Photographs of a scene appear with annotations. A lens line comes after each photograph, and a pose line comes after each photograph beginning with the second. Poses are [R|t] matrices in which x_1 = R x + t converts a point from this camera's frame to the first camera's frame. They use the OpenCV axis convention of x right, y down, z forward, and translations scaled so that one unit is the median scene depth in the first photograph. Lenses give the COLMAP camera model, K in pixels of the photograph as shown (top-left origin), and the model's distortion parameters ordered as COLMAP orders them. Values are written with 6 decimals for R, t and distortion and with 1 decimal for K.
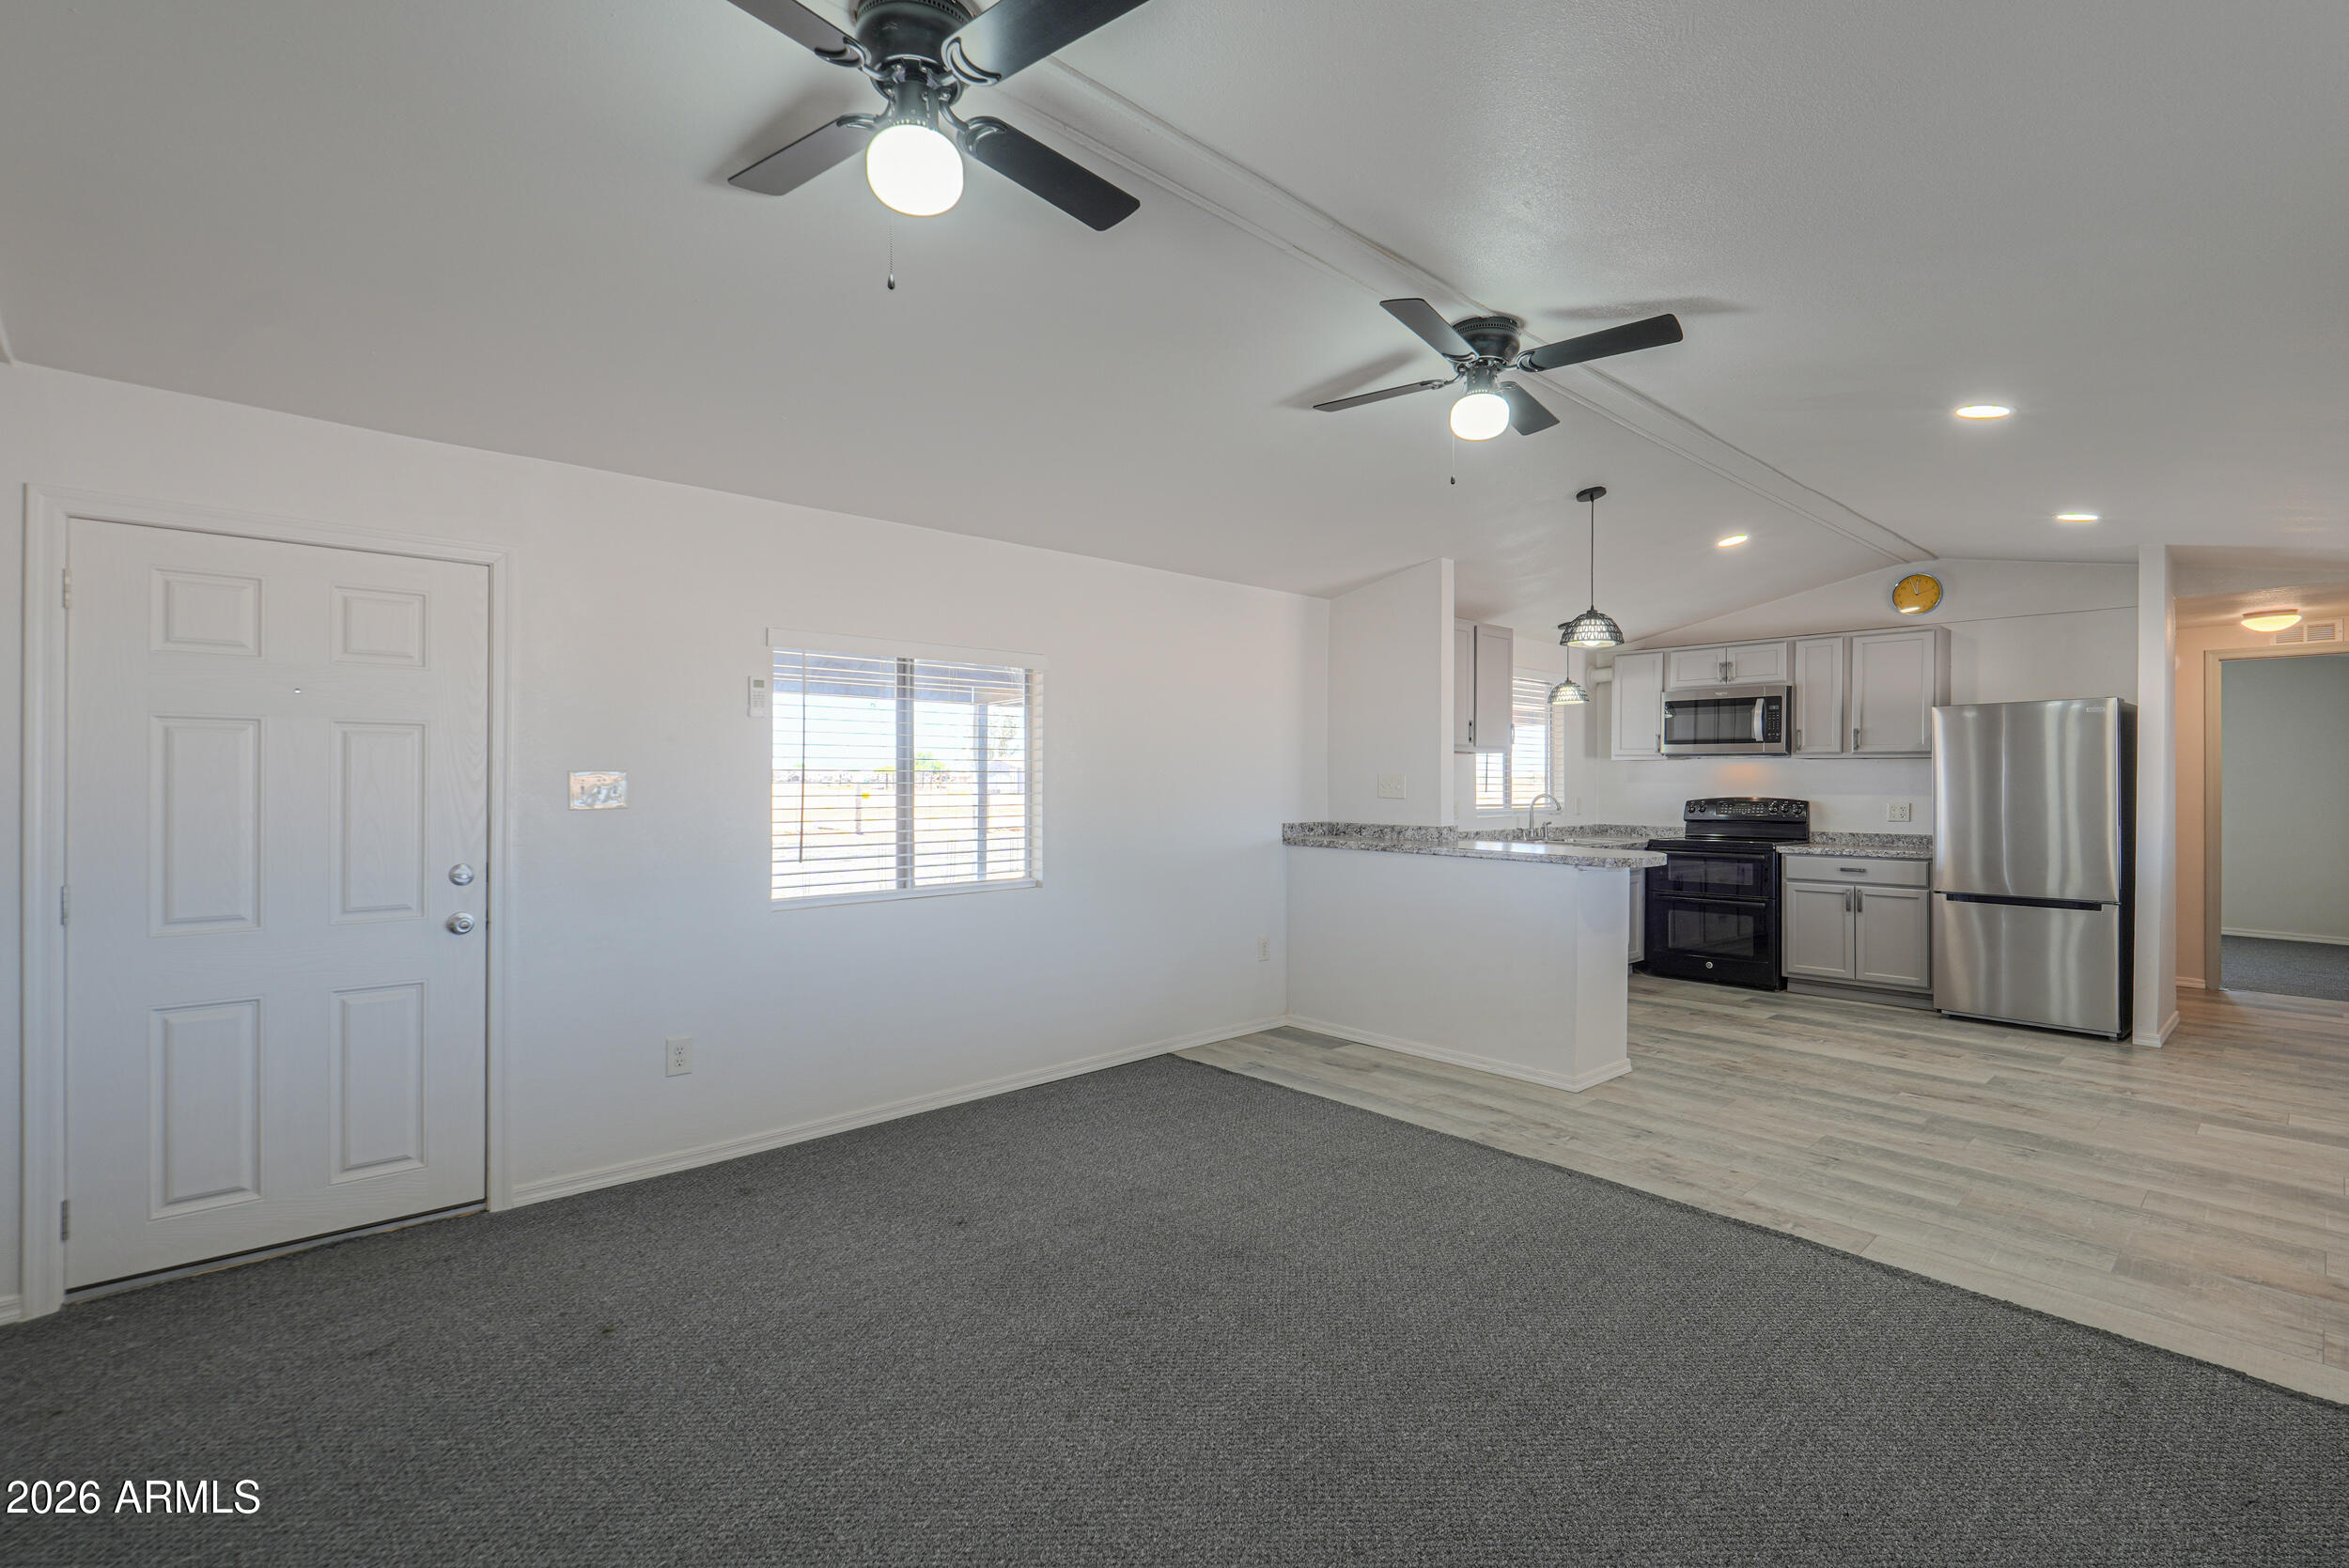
lens RADIAL K [[1046.2, 0, 1165.4], [0, 1046.2, 780.5], [0, 0, 1]] dist [-0.000353, 0.000514]
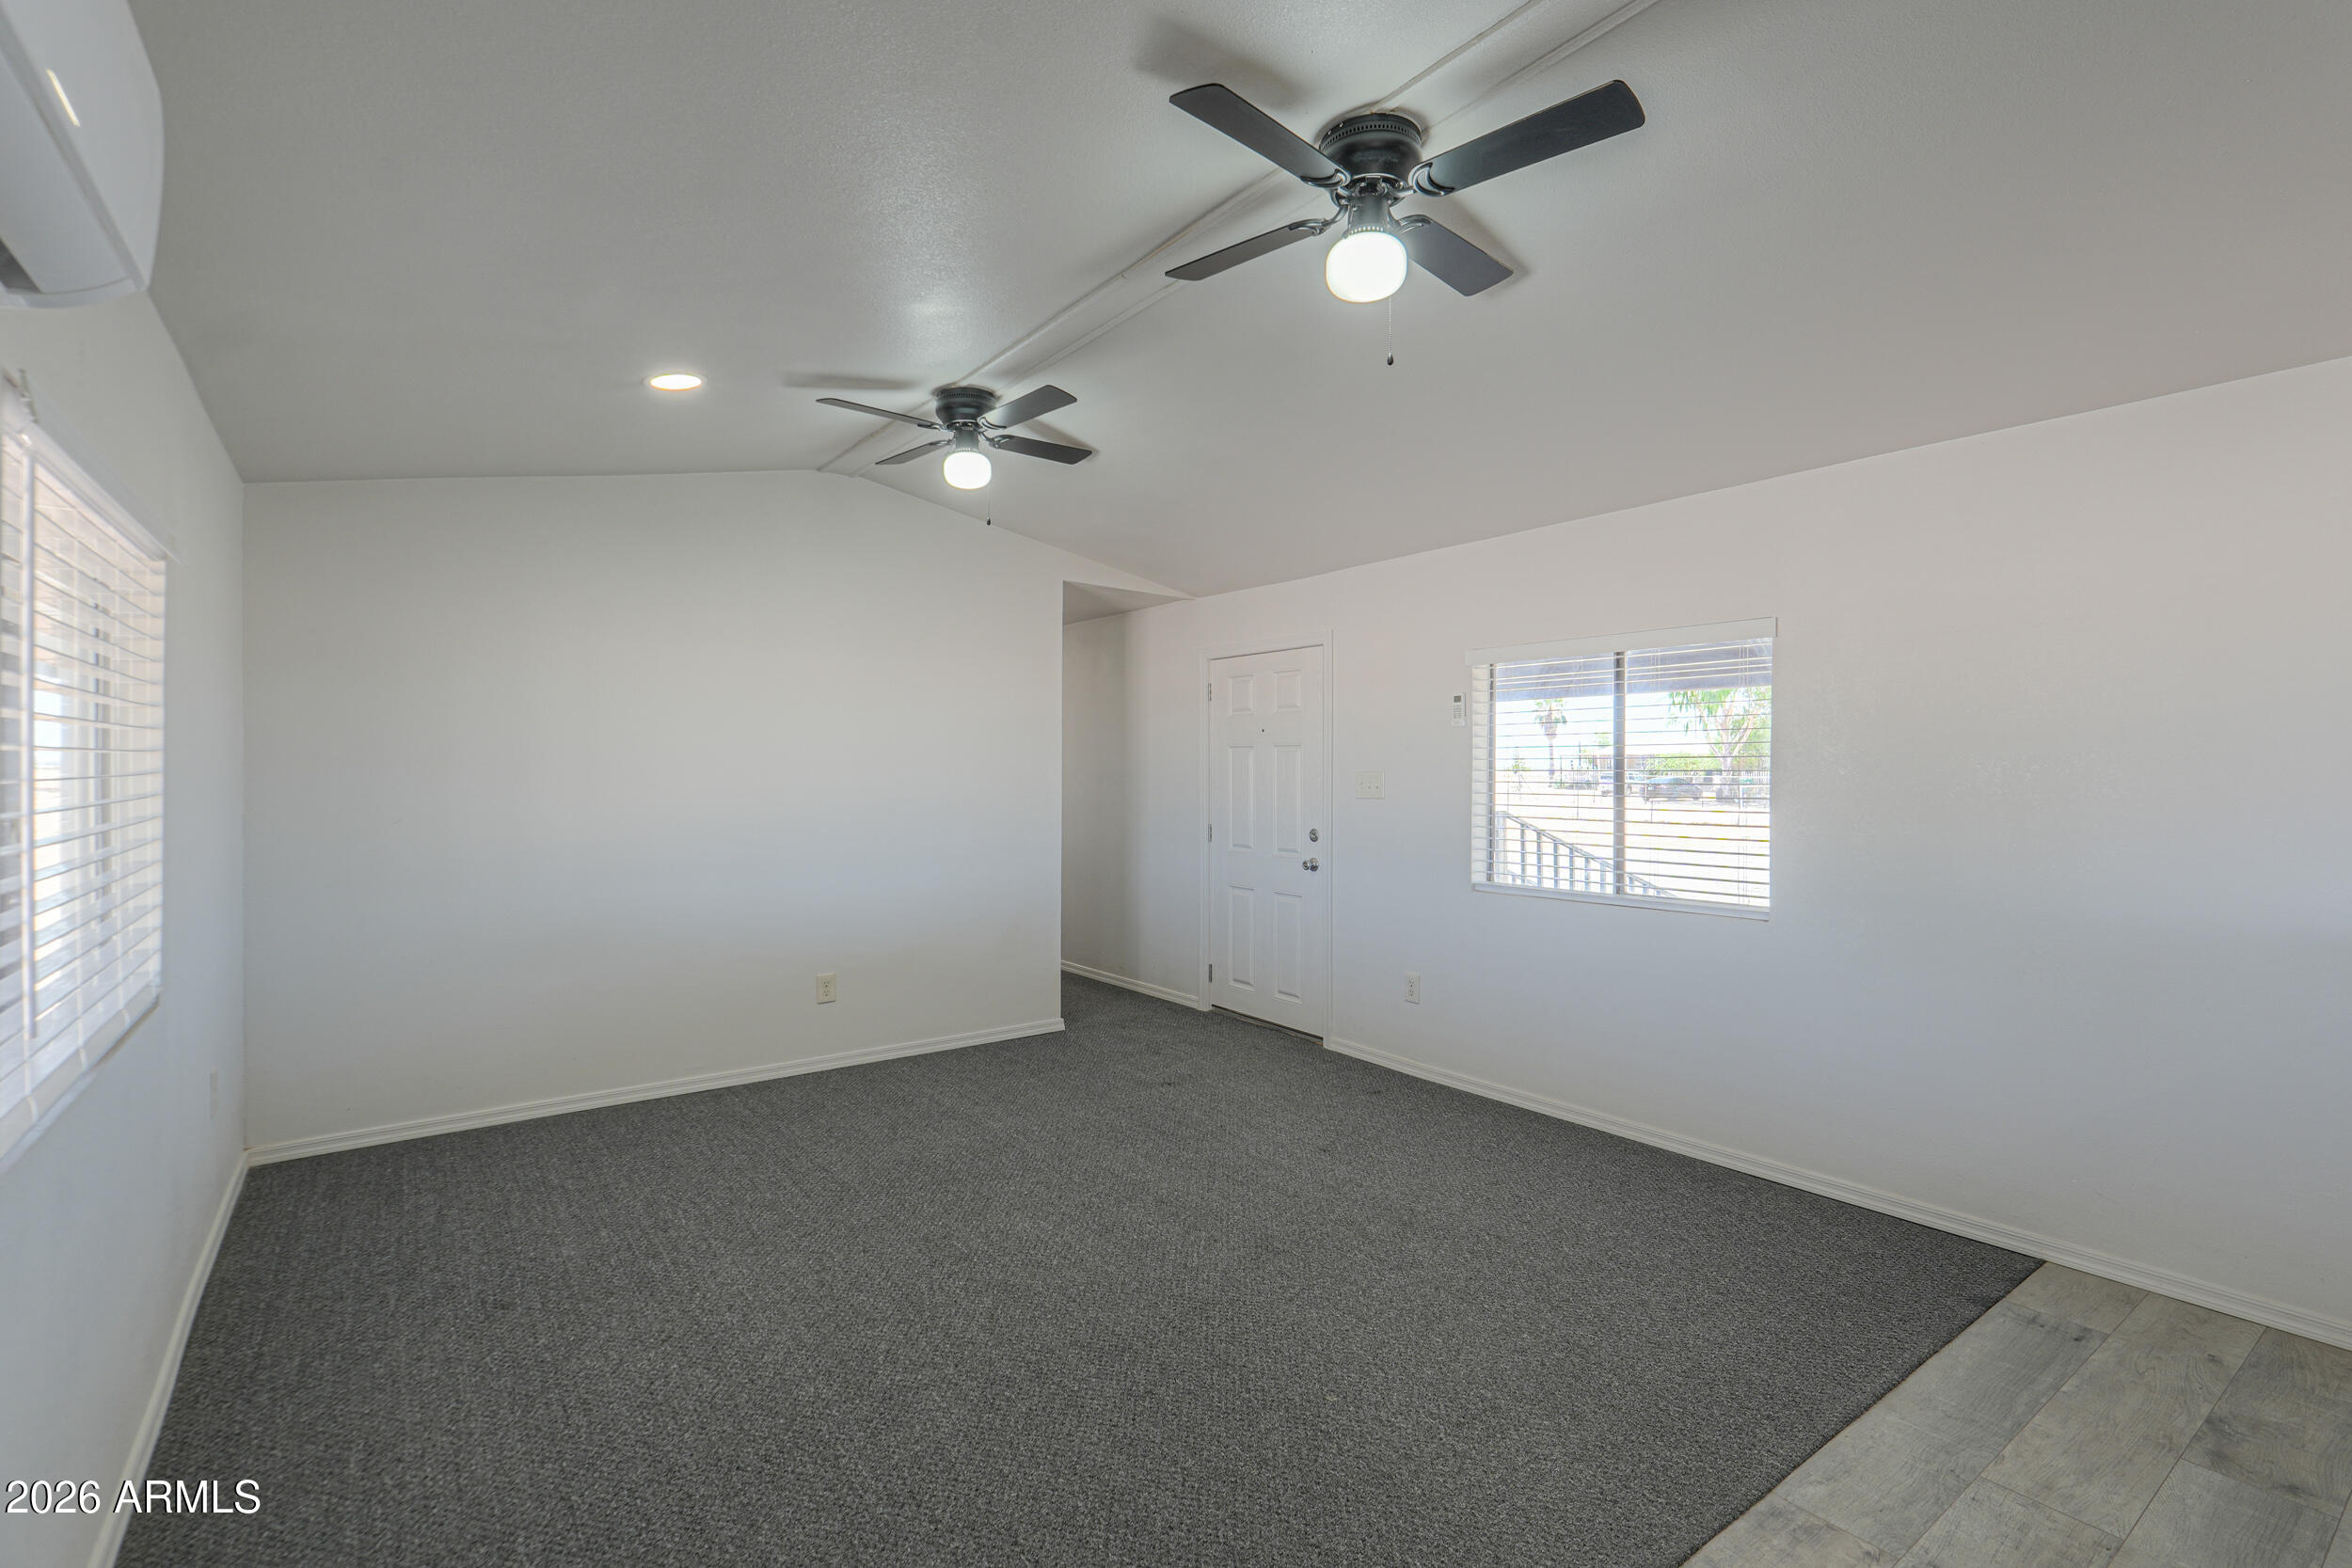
lens RADIAL K [[1065.3, 0, 1160.8], [0, 1065.3, 772.1], [0, 0, 1]] dist [-0.001963, 0.000326]
pose [[-0.105358, -0.001880, -0.994433, 0.586698], [-0.006382, 0.999979, -0.001214, -0.002882], [0.994414, 0.006218, -0.105368, 0.534955]]
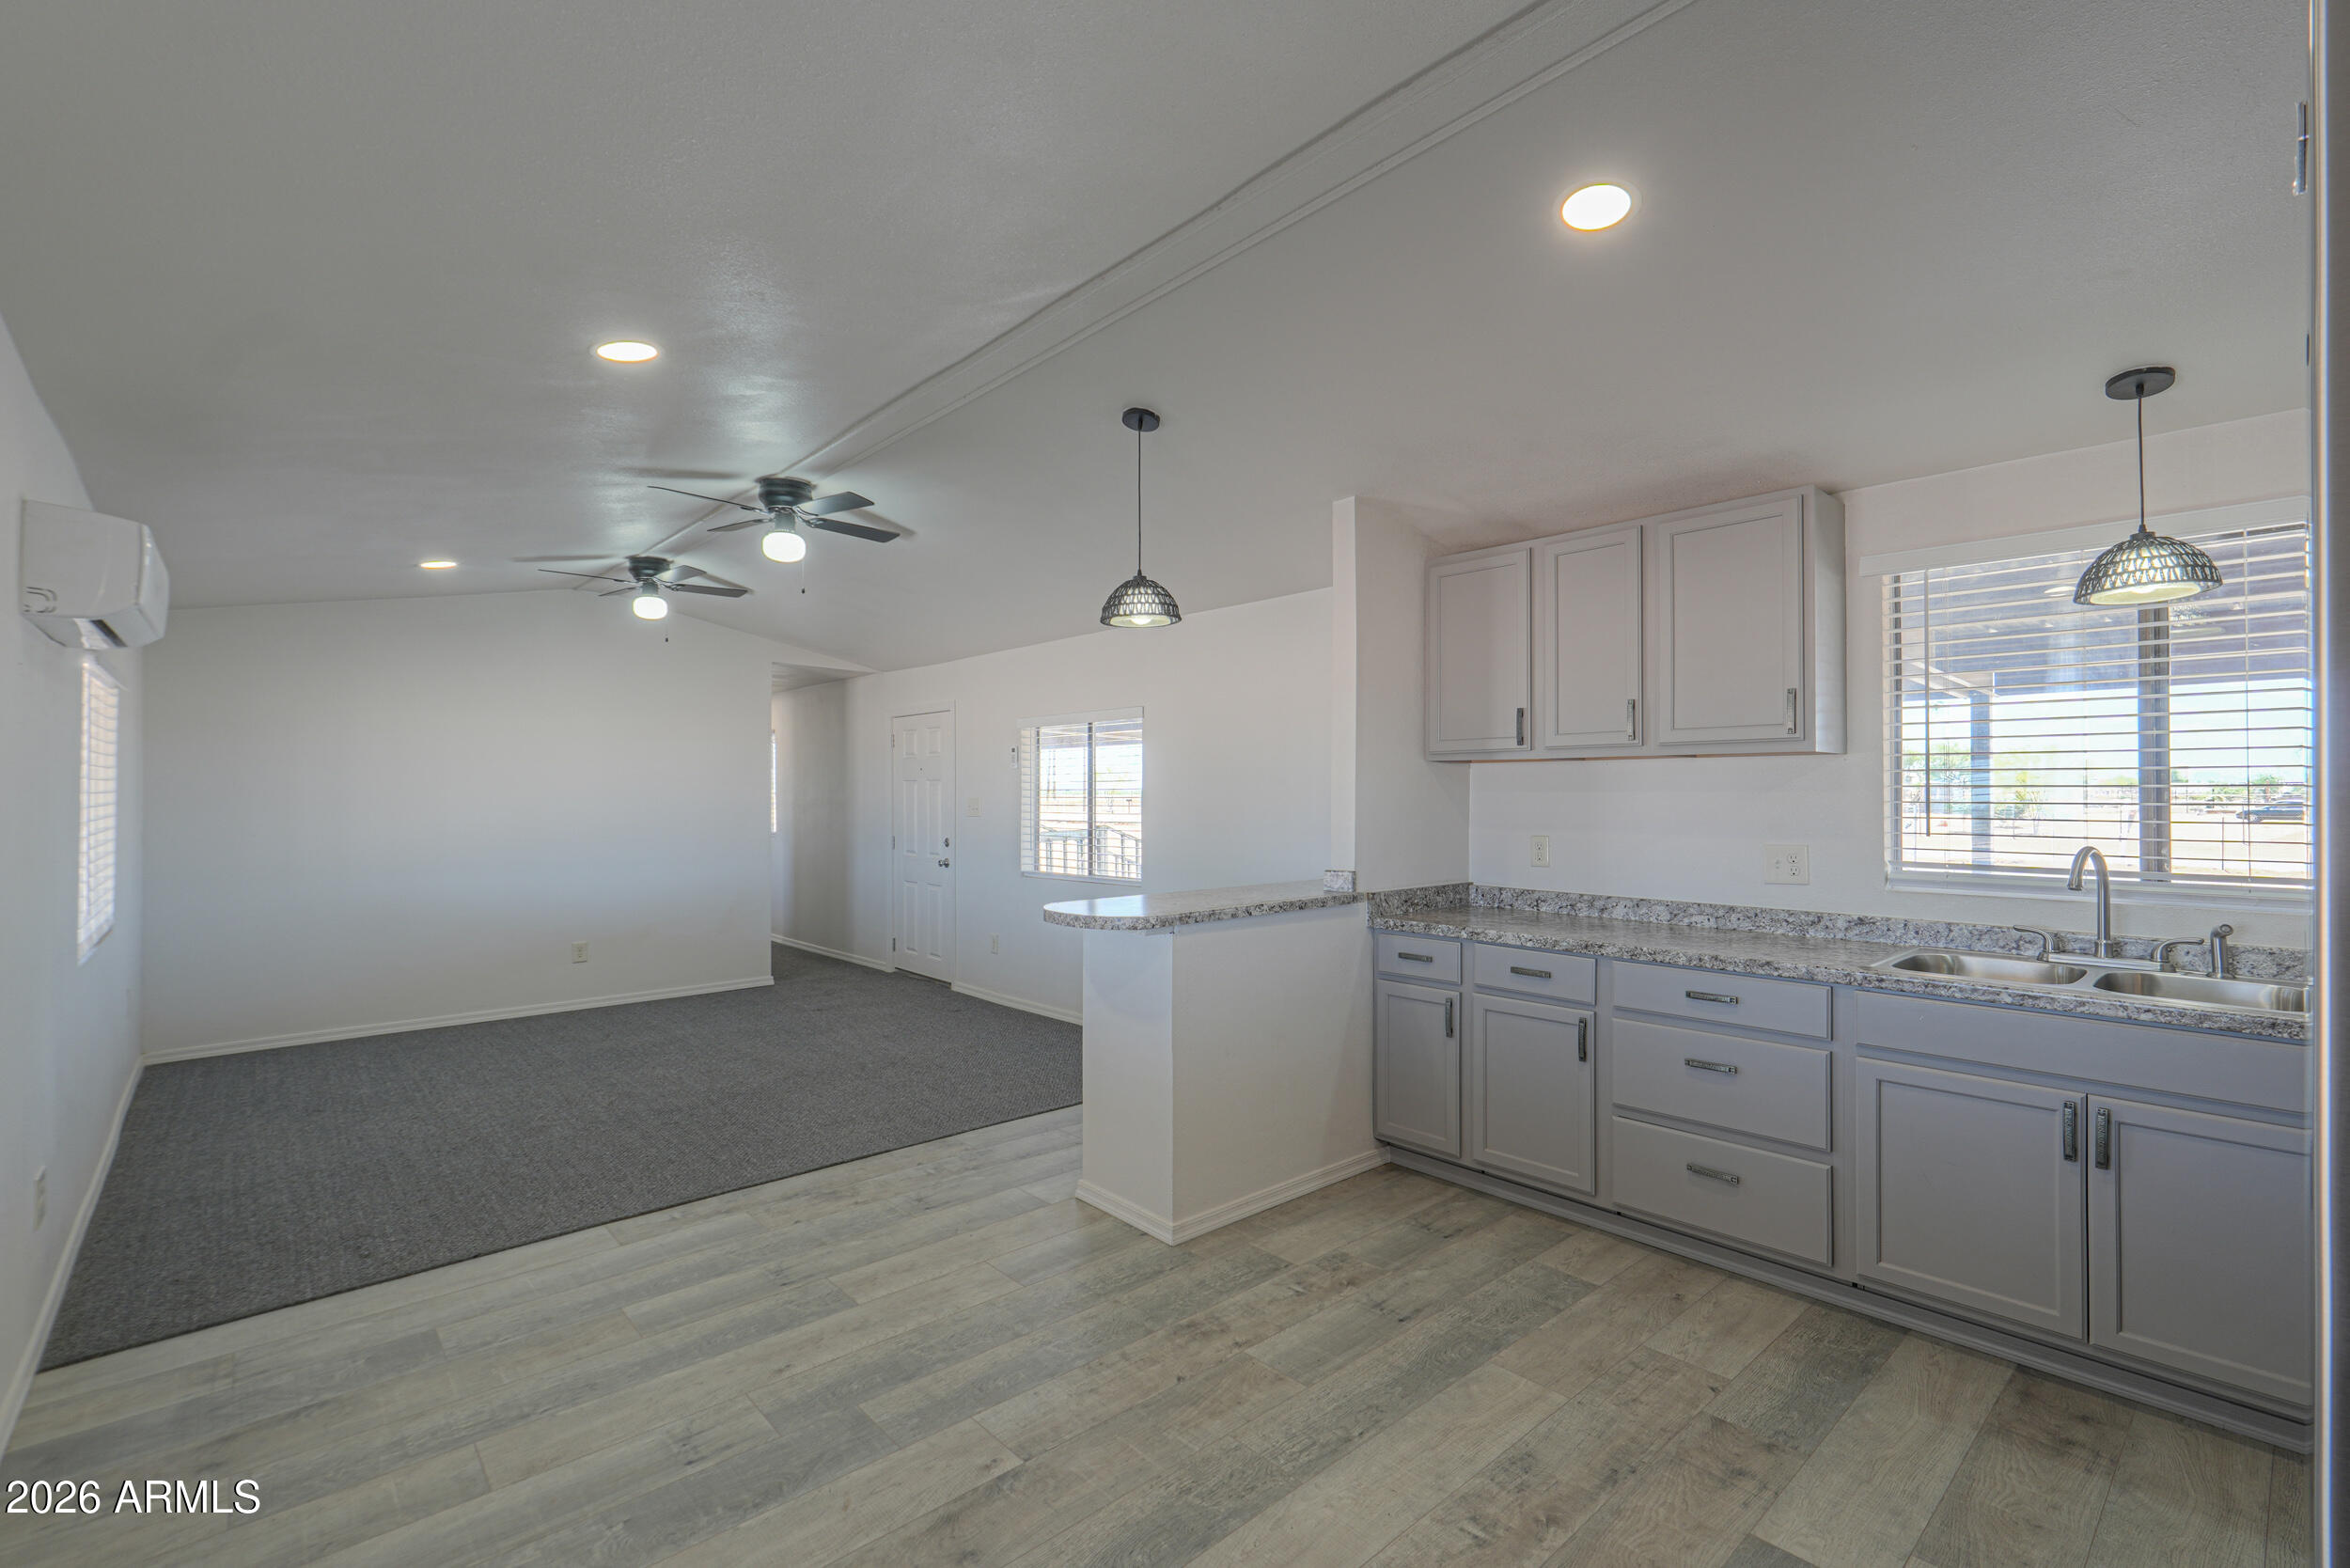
lens RADIAL K [[1033.0, 0, 1175.0], [0, 1033.0, 784.0], [0, 0, 1]] dist [-0.002791, -0.000133]
pose [[0.000820, -0.013703, -0.999906, 0.962219], [-0.000941, 0.999906, -0.013704, -0.005710], [0.999999, 0.000952, 0.000807, 0.870519]]
